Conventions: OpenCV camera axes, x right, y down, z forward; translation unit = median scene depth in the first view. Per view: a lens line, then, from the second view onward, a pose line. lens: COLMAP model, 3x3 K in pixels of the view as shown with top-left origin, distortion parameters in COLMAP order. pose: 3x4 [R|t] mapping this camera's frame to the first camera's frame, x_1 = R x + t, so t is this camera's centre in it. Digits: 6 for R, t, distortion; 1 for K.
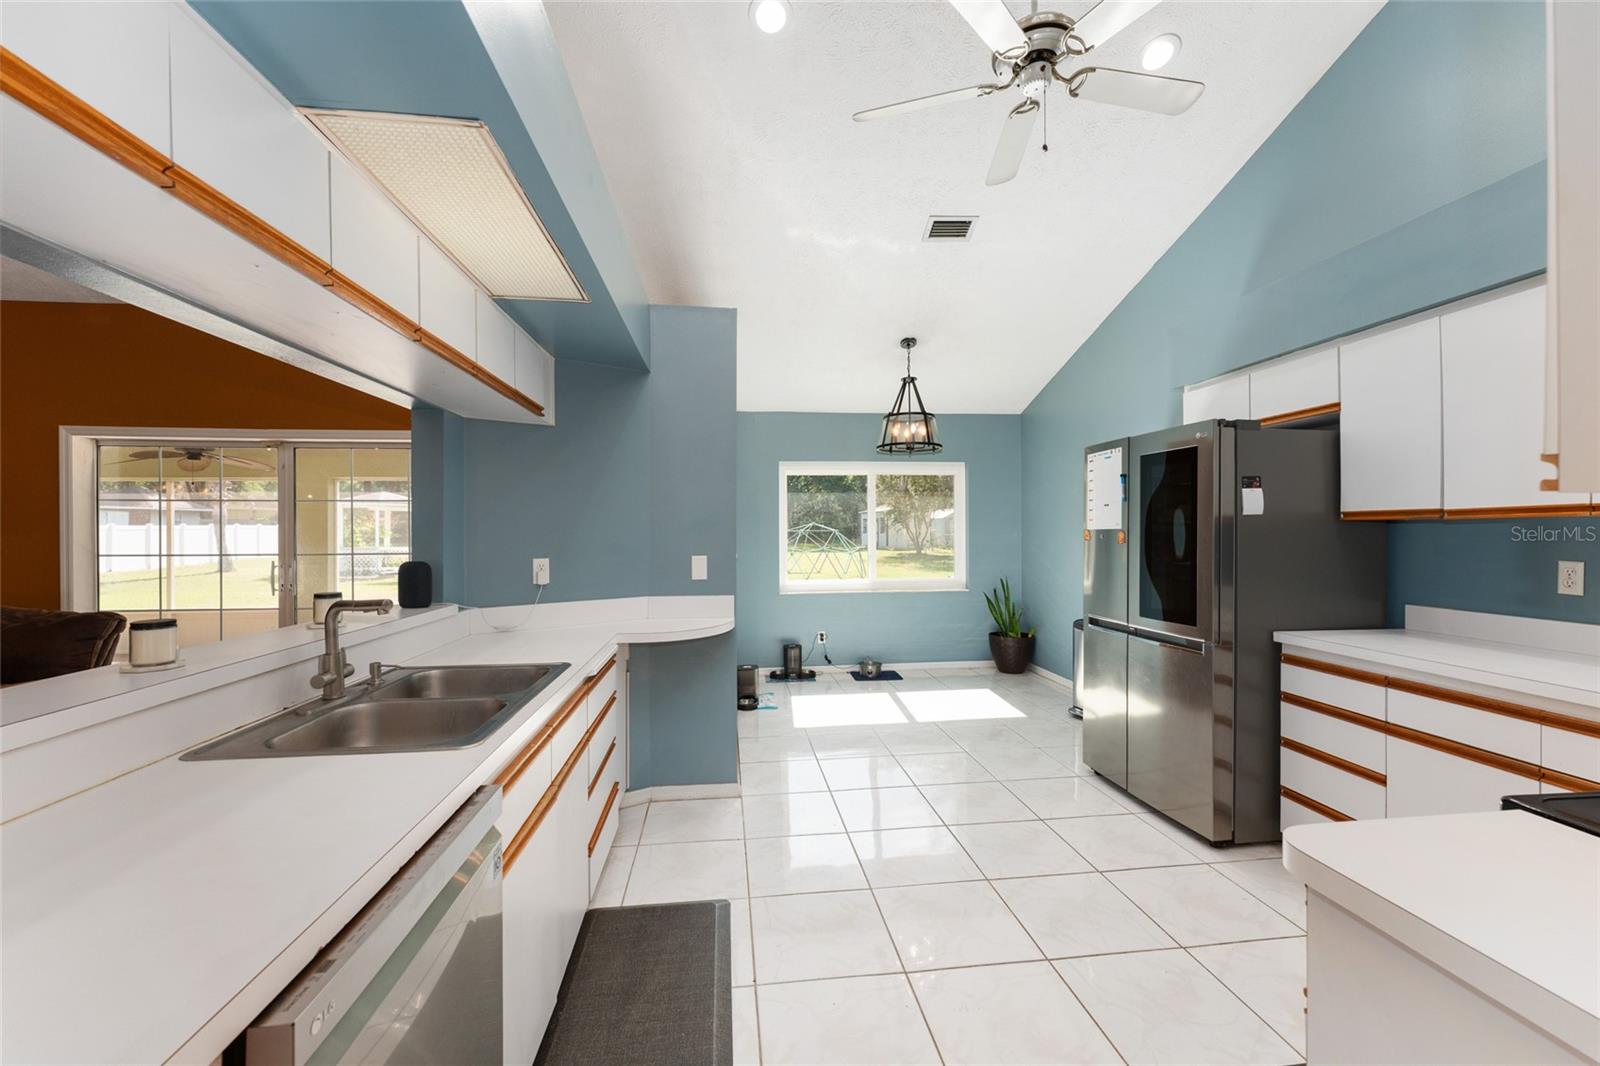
lens RADIAL K [[641.2, 0, 803.5], [0, 641.2, 529.5], [0, 0, 1]] dist [-0.001532, -0.000583]
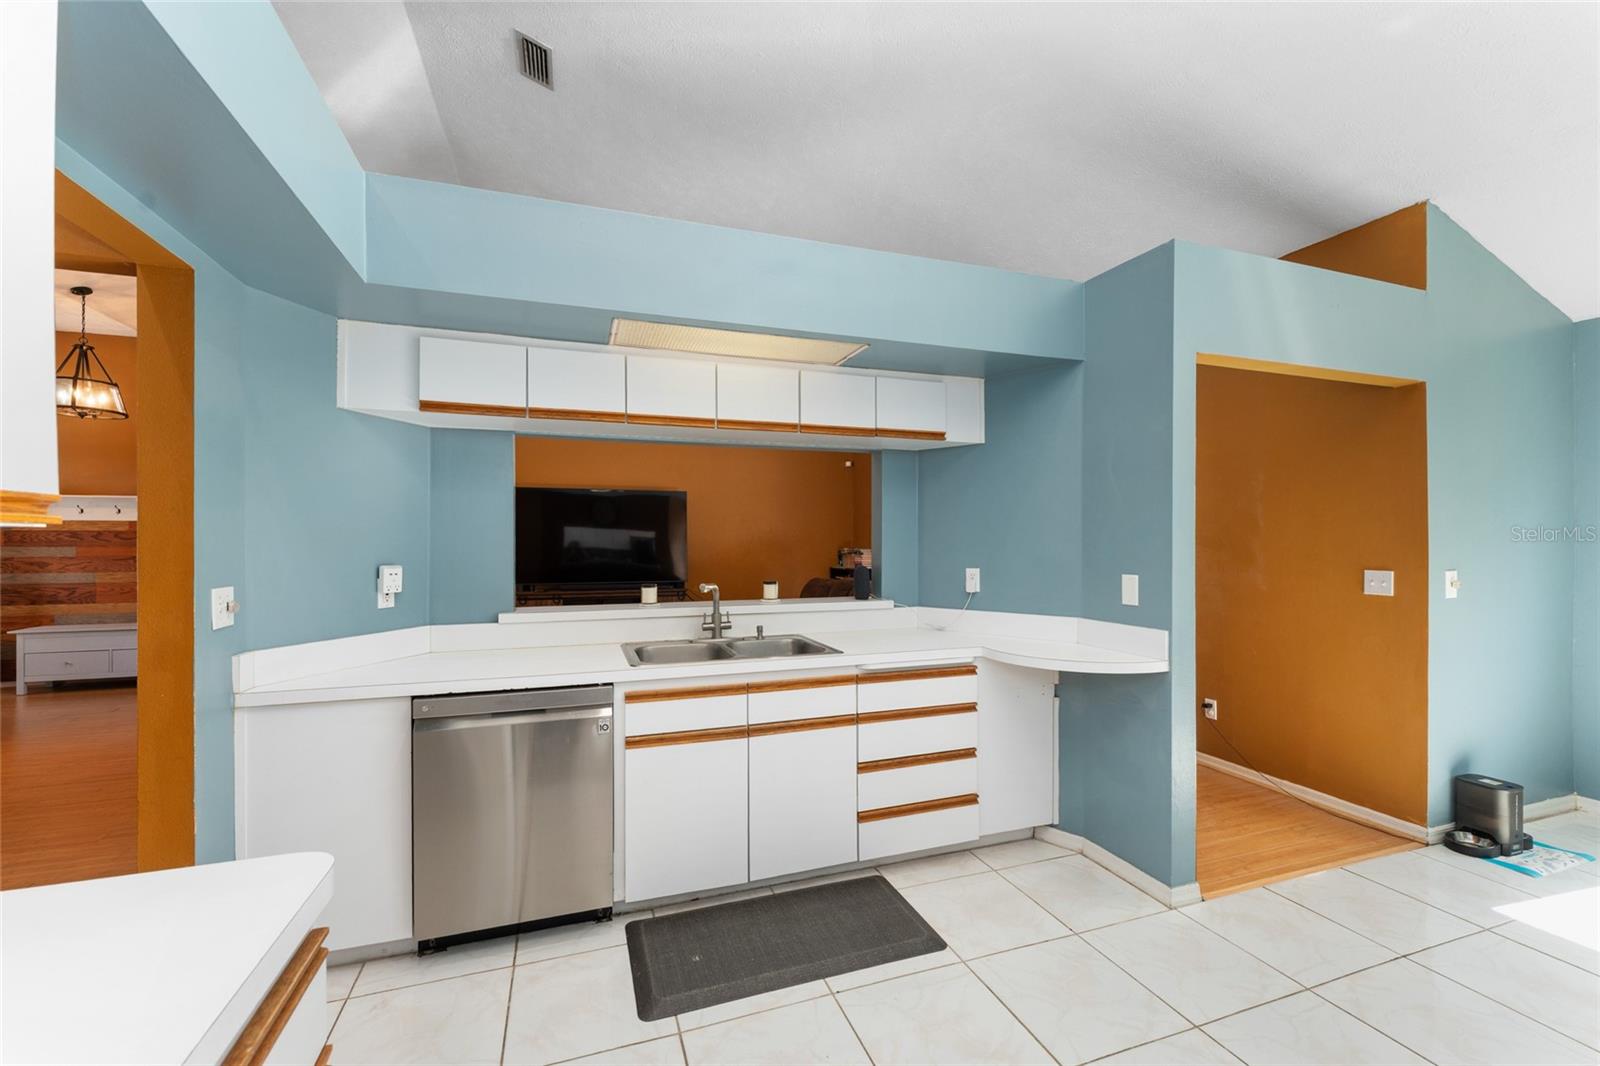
lens RADIAL K [[641.2, 0, 800.2], [0, 641.2, 546.9], [0, 0, 1]] dist [-0.001532, -0.000583]
pose [[0.208873, 0.005589, -0.977927, 0.550635], [0.000756, 0.999982, 0.005877, 0.001727], [0.977942, -0.001967, 0.208865, 0.457415]]
